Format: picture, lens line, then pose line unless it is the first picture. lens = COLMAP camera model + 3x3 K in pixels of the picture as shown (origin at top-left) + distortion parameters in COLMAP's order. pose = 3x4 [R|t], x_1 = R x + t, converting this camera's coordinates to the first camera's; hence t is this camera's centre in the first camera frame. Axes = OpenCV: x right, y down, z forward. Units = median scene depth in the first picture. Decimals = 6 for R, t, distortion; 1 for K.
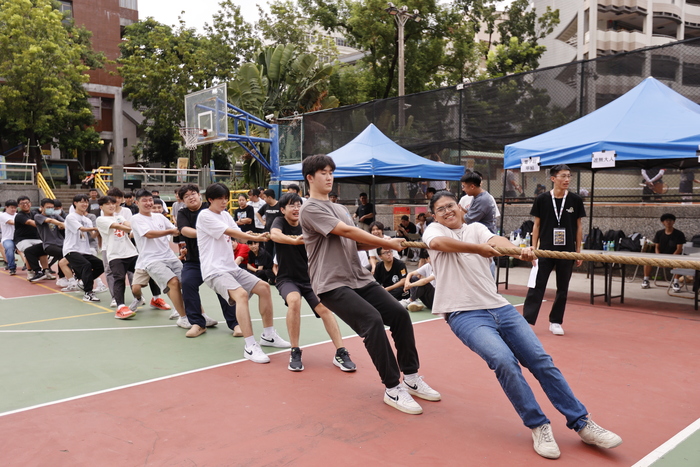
lens RADIAL K [[571.0, 0, 338.2], [0, 571.0, 231.2], [0, 0, 1]] dist [-0.006266, 0.052705]
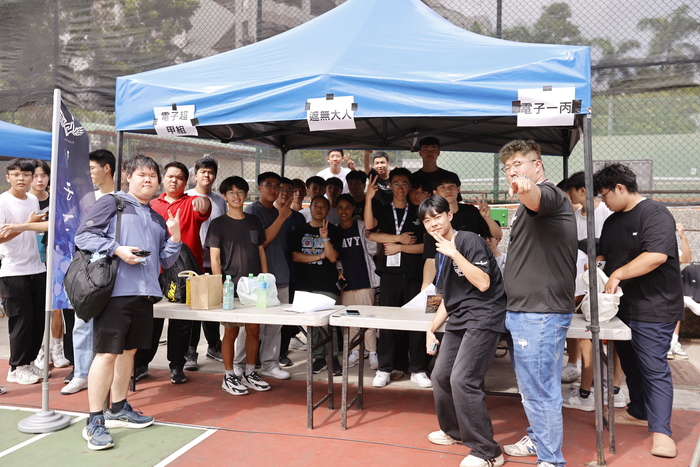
lens RADIAL K [[656.6, 0, 350.7], [0, 656.6, 224.2], [0, 0, 1]] dist [0.029500, 0.012900]
pose [[0.843736, -0.023570, 0.536240, 0.043022], [0.026544, 0.999645, 0.002172, -0.008607], [-0.536101, 0.012401, 0.844063, 0.121598]]
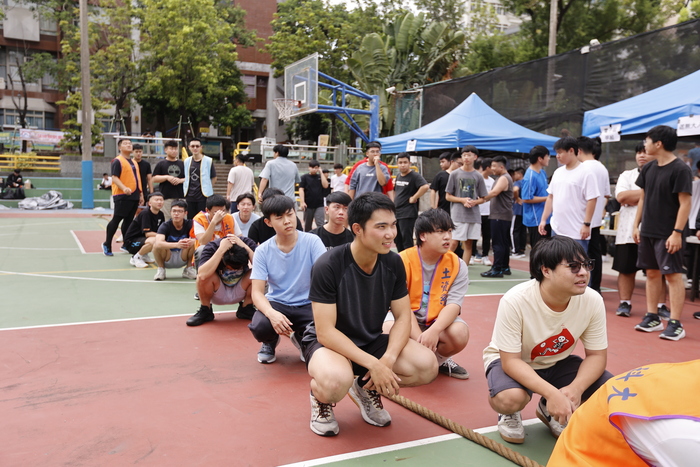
lens RADIAL K [[604.8, 0, 350.0], [0, 604.8, 233.5], [0, 0, 1]] dist [-0.012431, 0.073983]
pose [[0.964852, 0.047885, -0.258395, 0.048705], [-0.040821, 0.998633, 0.032638, 0.005149], [0.259605, -0.020943, 0.965488, 0.002138]]
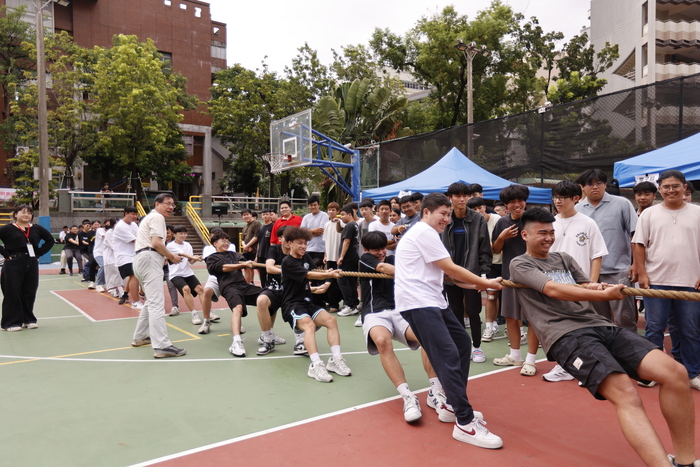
lens RADIAL K [[517.0, 0, 350.0], [0, 517.0, 233.5], [0, 0, 1]] dist [-0.008314, 0.003279]
pose [[0.995395, 0.000913, -0.095850, -0.013348], [-0.005048, 0.999067, -0.042897, 0.000675], [0.095721, 0.043183, 0.994471, 0.034629]]
